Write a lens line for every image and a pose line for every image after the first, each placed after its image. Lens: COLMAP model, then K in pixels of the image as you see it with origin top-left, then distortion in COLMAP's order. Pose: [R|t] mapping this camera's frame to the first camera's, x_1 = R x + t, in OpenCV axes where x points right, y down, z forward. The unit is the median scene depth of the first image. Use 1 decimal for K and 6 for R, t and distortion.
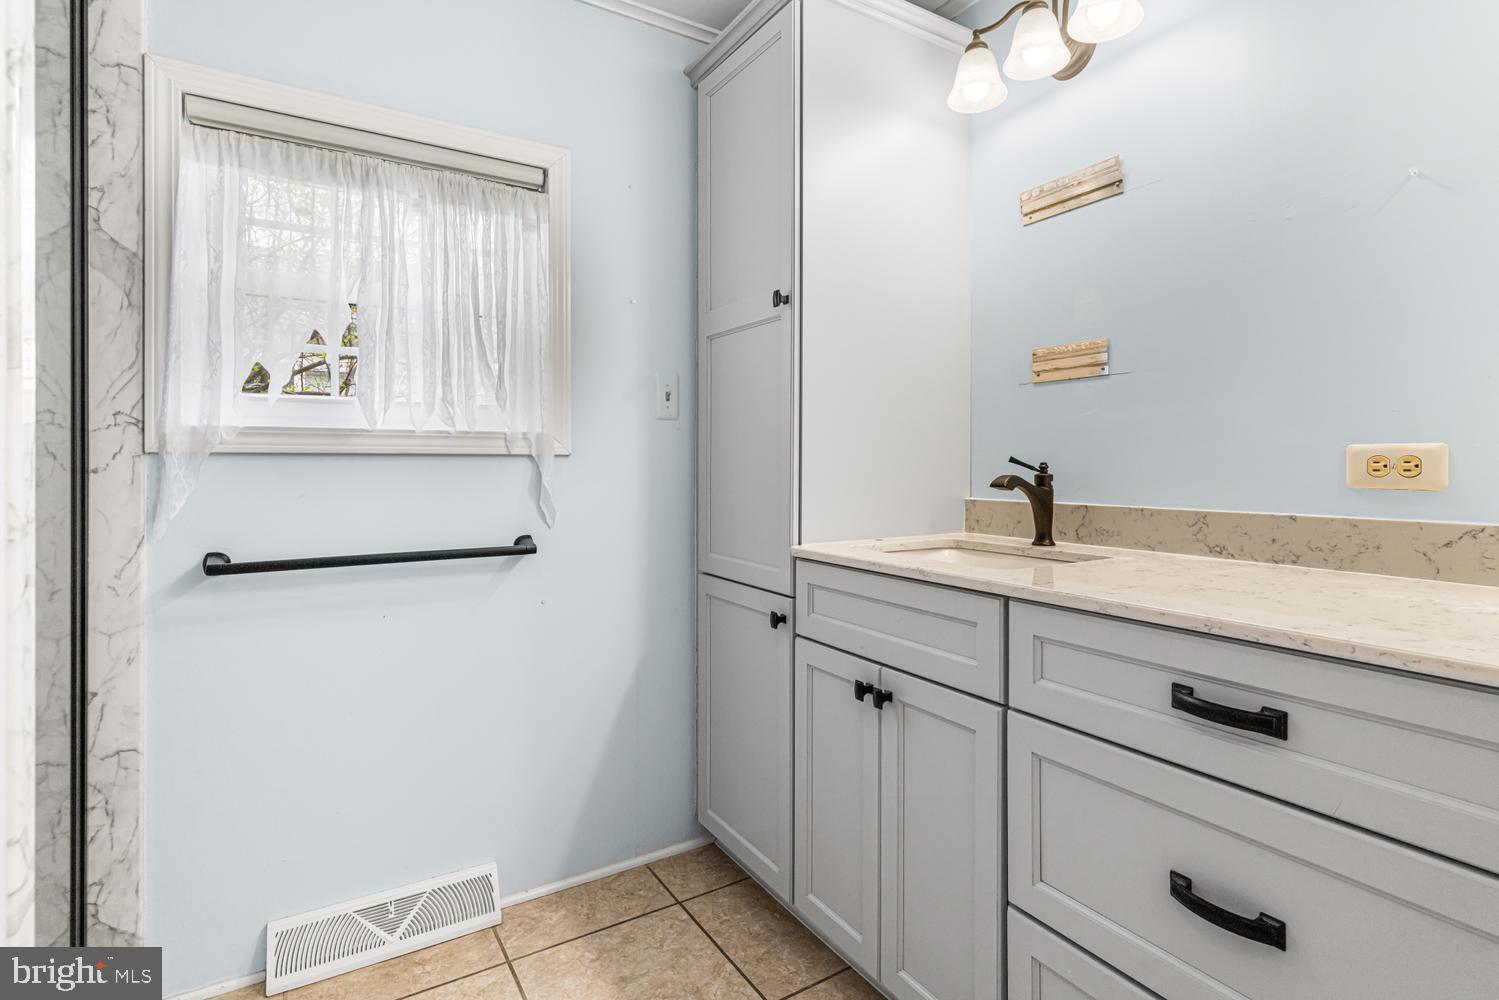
lens RADIAL K [[729.1, 0, 739.6], [0, 729.1, 467.0], [0, 0, 1]] dist [0.002416, -0.003059]
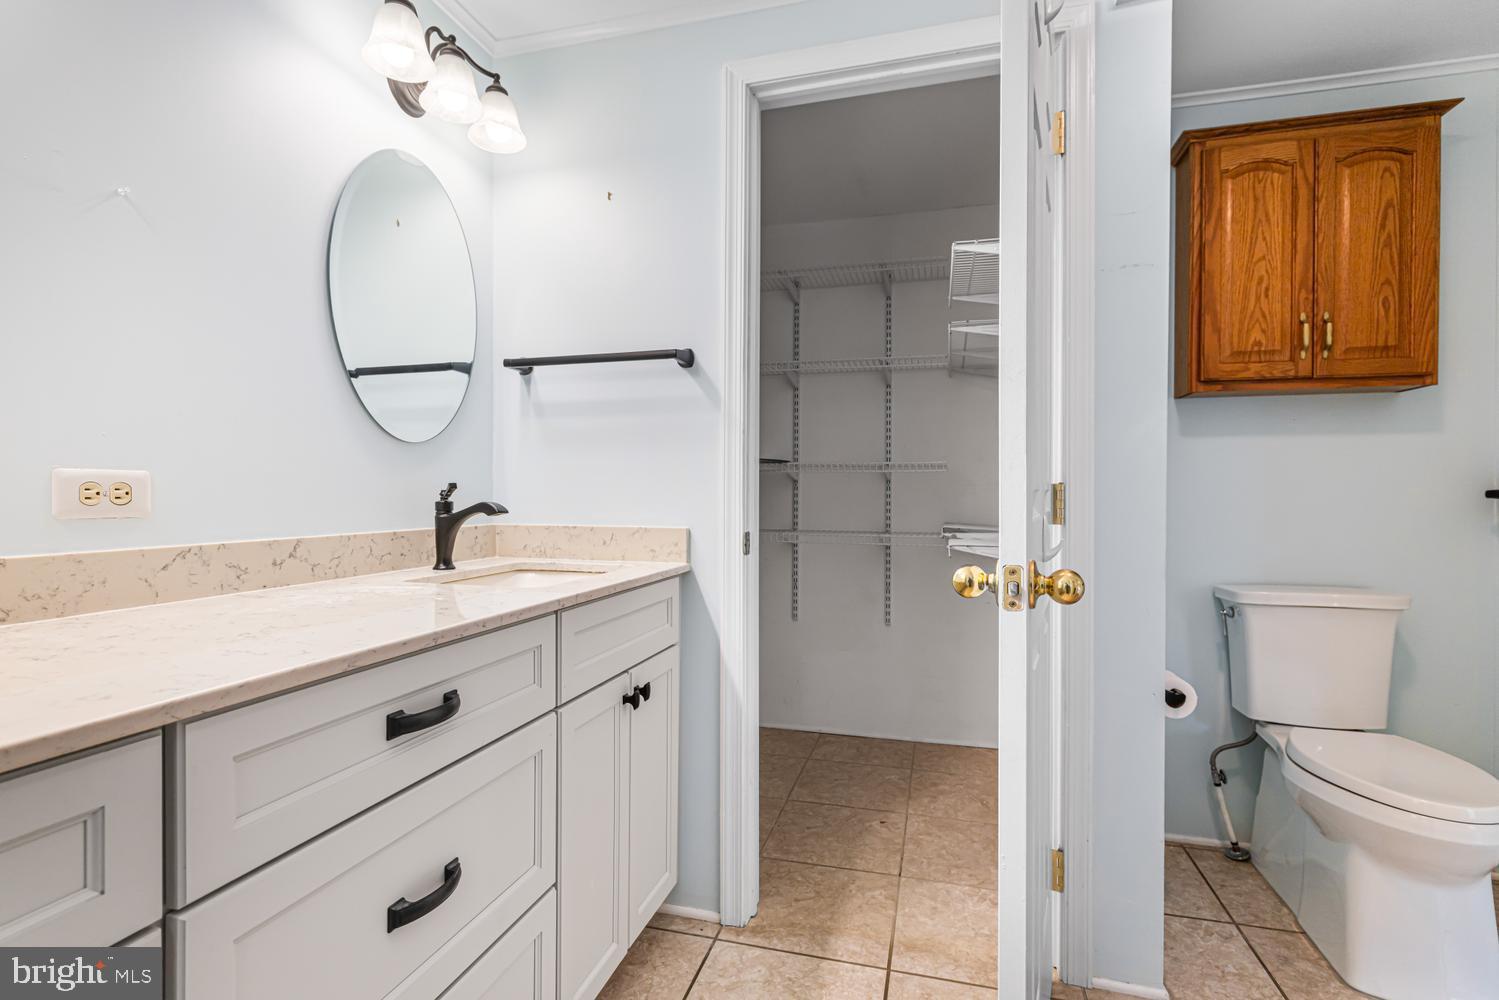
lens RADIAL K [[729.1, 0, 747.7], [0, 729.1, 494.5], [0, 0, 1]] dist [0.002416, -0.003059]
pose [[-0.687919, -0.002865, 0.725782, -0.358198], [0.001530, 0.999984, 0.005398, -0.003835], [-0.725786, 0.004824, -0.687904, 1.063800]]
